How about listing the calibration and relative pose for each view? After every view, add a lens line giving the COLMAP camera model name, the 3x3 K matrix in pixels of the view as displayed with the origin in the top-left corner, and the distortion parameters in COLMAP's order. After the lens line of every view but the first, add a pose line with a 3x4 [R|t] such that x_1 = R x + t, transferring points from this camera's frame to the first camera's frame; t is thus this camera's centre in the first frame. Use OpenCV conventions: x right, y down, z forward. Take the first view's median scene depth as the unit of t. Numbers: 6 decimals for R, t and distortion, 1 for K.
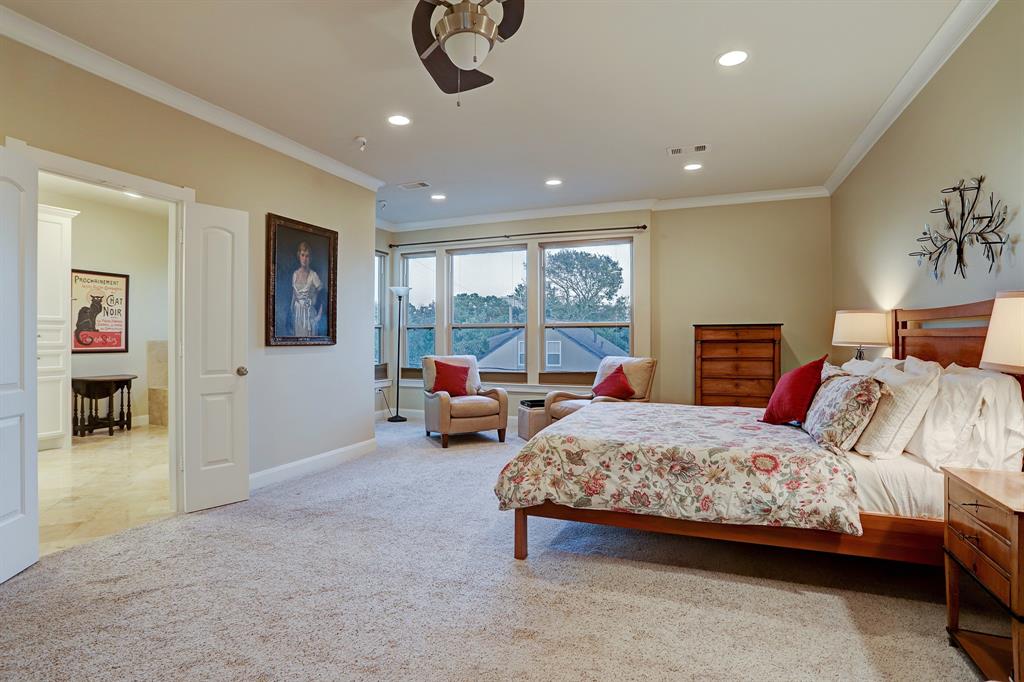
lens RADIAL K [[532.6, 0, 512.3], [0, 532.6, 337.1], [0, 0, 1]] dist [-0.068100, 0.032849]
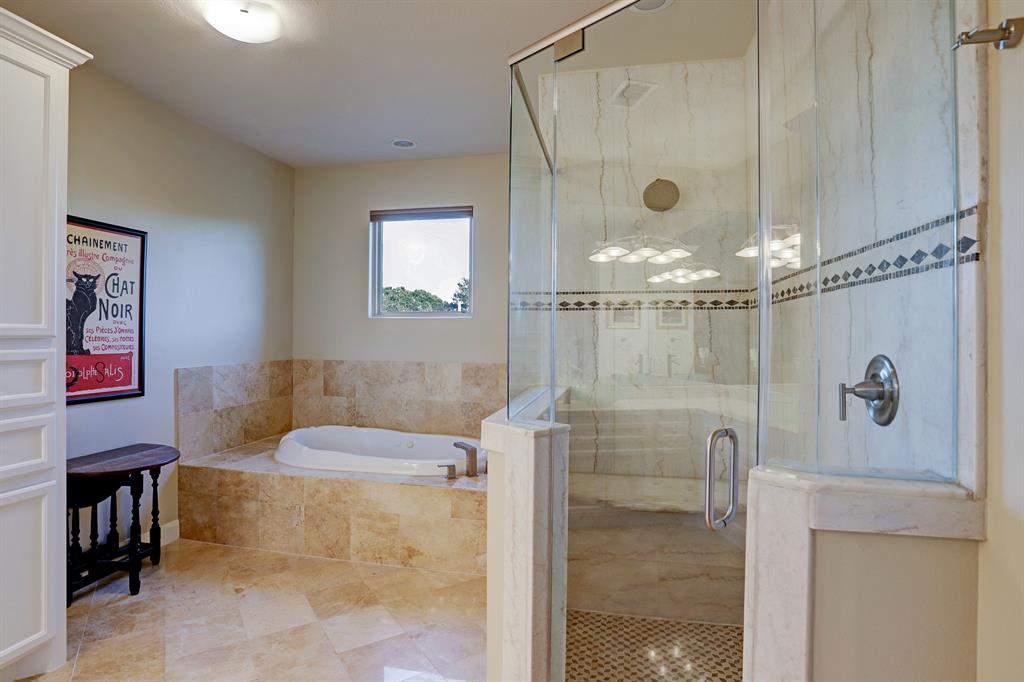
lens RADIAL K [[532.6, 0, 512.3], [0, 532.6, 337.1], [0, 0, 1]] dist [-0.068100, 0.032849]
pose [[0.975718, 0.009757, 0.218813, -0.536368], [-0.011525, 0.999910, 0.006807, -0.032439], [-0.218727, -0.009163, 0.975743, 0.481924]]
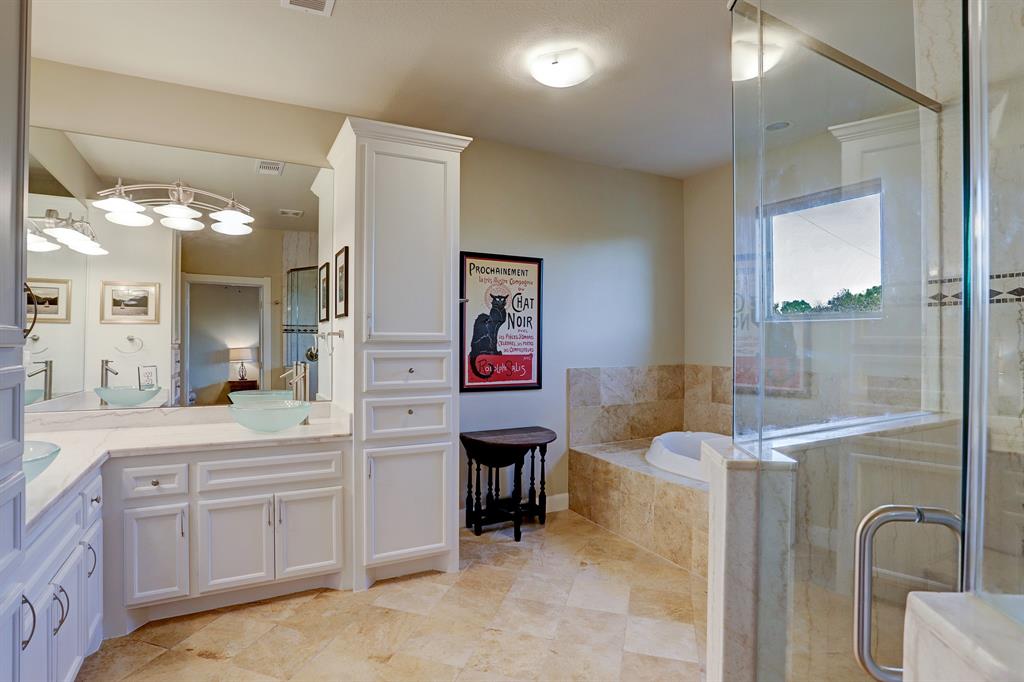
lens RADIAL K [[520.9, 0, 507.2], [0, 520.9, 344.0], [0, 0, 1]] dist [-0.077113, 0.042556]
pose [[0.786881, 0.012240, -0.616983, -0.419525], [-0.004111, 0.999885, 0.014593, -0.031723], [0.617091, -0.008946, 0.786841, 0.524762]]
